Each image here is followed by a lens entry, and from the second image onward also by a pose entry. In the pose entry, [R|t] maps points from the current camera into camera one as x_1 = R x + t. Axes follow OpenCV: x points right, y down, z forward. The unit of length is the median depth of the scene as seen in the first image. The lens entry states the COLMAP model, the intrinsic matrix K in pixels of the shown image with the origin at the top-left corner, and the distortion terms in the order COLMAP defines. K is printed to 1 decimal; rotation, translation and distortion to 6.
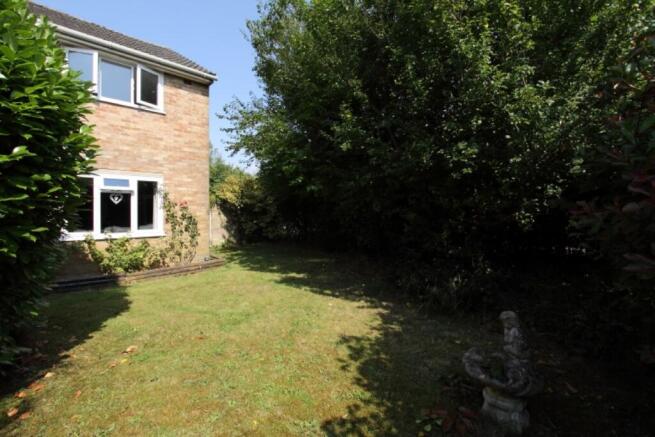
lens RADIAL K [[305.1, 0, 327.0], [0, 305.1, 212.3], [0, 0, 1]] dist [-0.009122, 0.000168]
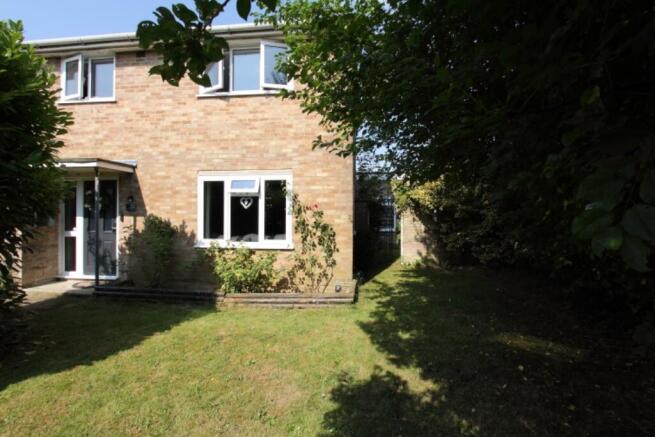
lens RADIAL K [[305.1, 0, 327.0], [0, 305.1, 212.3], [0, 0, 1]] dist [-0.009122, 0.000168]
pose [[0.620943, -0.004890, -0.783840, 0.130698], [-0.004303, 0.999944, -0.009647, -0.009449], [0.783844, 0.009363, 0.620888, 0.584992]]
